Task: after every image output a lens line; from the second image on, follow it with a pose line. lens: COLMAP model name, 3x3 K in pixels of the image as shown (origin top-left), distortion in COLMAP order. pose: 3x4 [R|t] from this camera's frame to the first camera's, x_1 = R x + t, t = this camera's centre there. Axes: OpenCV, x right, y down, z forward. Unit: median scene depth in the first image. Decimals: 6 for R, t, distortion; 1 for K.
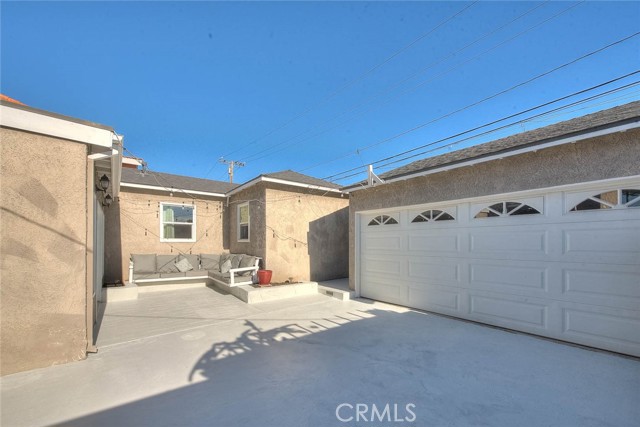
lens RADIAL K [[257.8, 0, 322.9], [0, 257.8, 242.3], [0, 0, 1]] dist [0.000090, 0.000042]
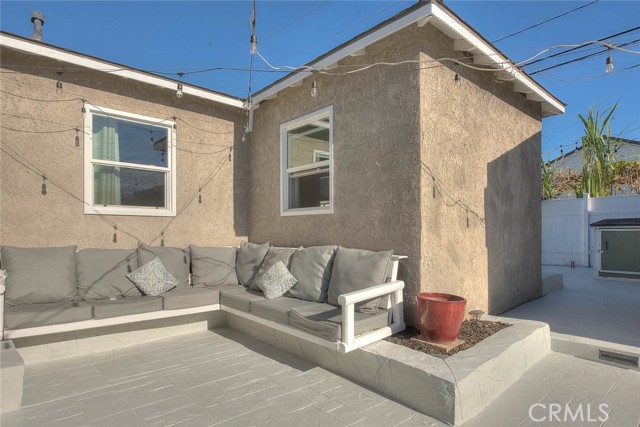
lens RADIAL K [[361.2, 0, 322.5], [0, 361.2, 232.9], [0, 0, 1]] dist [-0.002706, -0.002656]
pose [[0.997129, -0.000668, 0.075720, -0.363056], [0.000301, 0.999988, 0.004860, 0.025716], [-0.075722, -0.004824, 0.997117, 0.505239]]
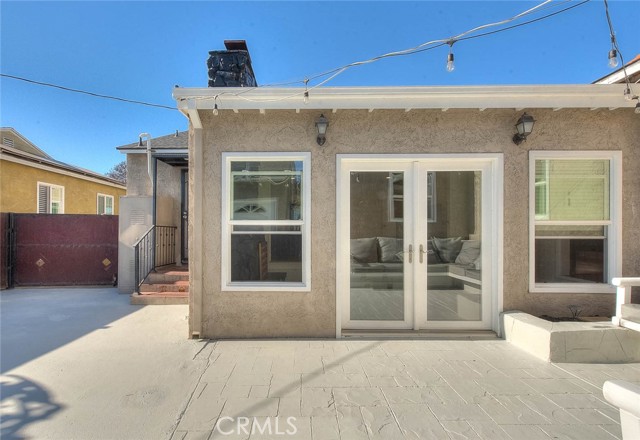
lens RADIAL K [[304.4, 0, 295.5], [0, 304.4, 232.2], [0, 0, 1]] dist [-0.004630, -0.000682]
pose [[-0.632314, 0.000656, -0.774712, -0.117751], [0.004564, 0.999985, -0.002878, 0.022665], [0.774699, -0.005356, -0.632308, 0.837814]]
